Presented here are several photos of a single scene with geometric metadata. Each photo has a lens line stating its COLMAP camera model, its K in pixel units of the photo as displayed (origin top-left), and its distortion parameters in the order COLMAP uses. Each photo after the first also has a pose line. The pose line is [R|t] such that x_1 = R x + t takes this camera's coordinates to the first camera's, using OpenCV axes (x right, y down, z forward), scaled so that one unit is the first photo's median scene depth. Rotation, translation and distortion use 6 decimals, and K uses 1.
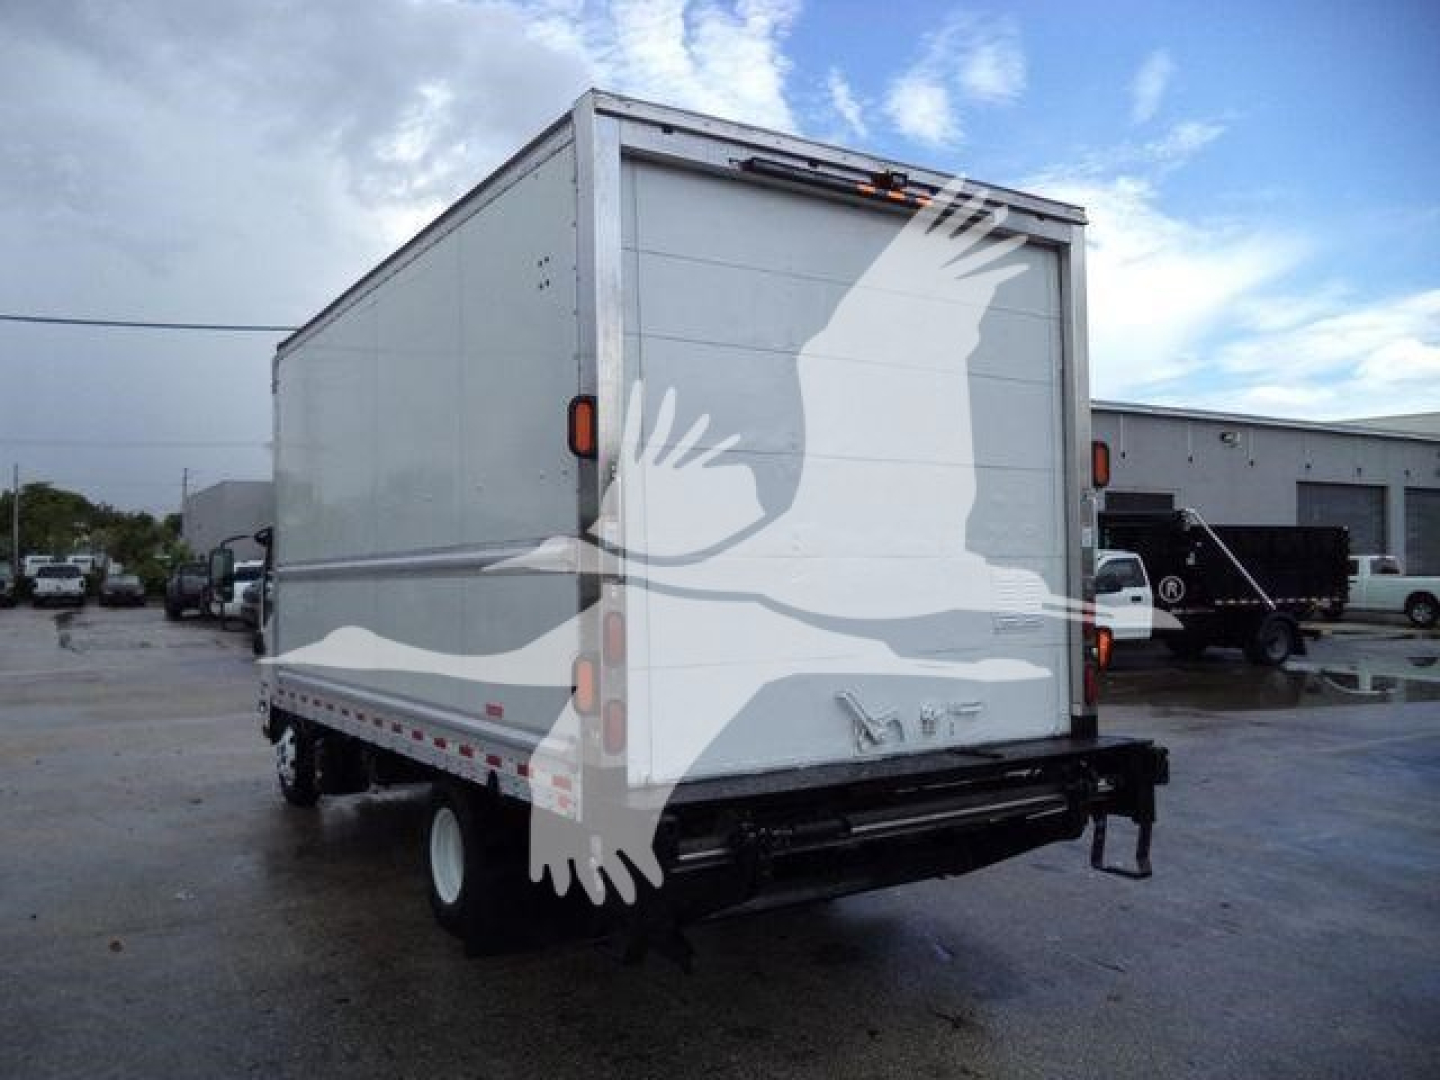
lens RADIAL K [[1171.8, 0, 720.0], [0, 1171.8, 540.0], [0, 0, 1]] dist [-0.035722, -0.004529]
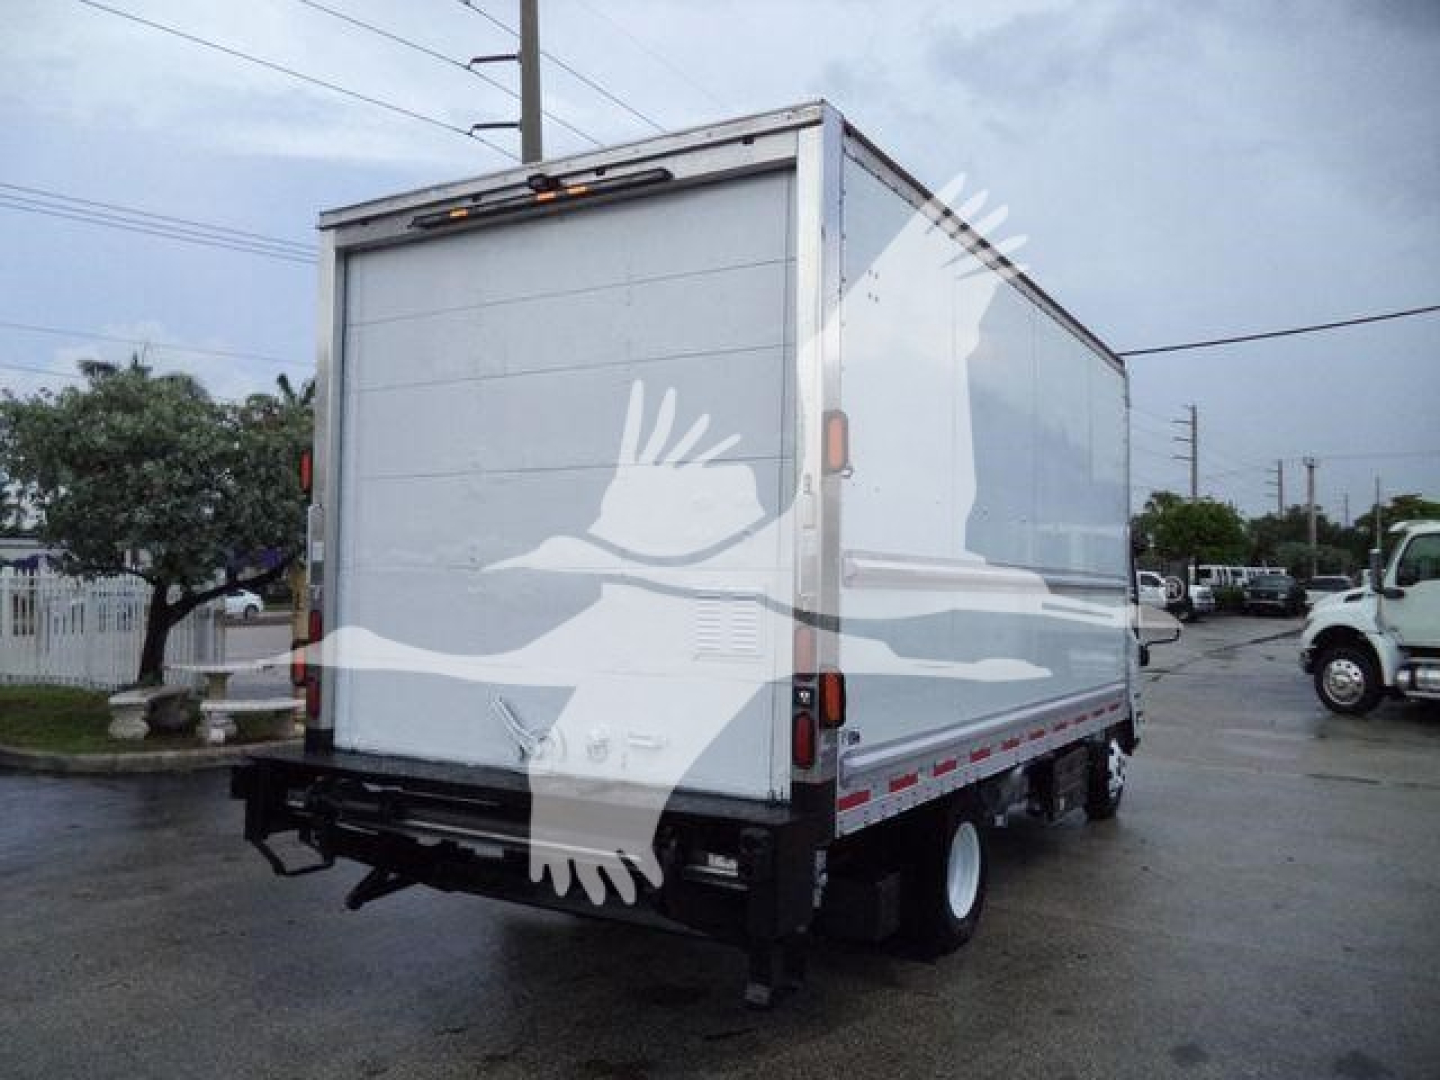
lens RADIAL K [[1171.8, 0, 720.0], [0, 1171.8, 540.0], [0, 0, 1]] dist [-0.035722, -0.004529]
pose [[0.453620, -0.019631, -0.890979, 0.998050], [0.008839, 0.999807, -0.017529, 0.008525], [0.891151, 0.000076, 0.453706, 0.636513]]
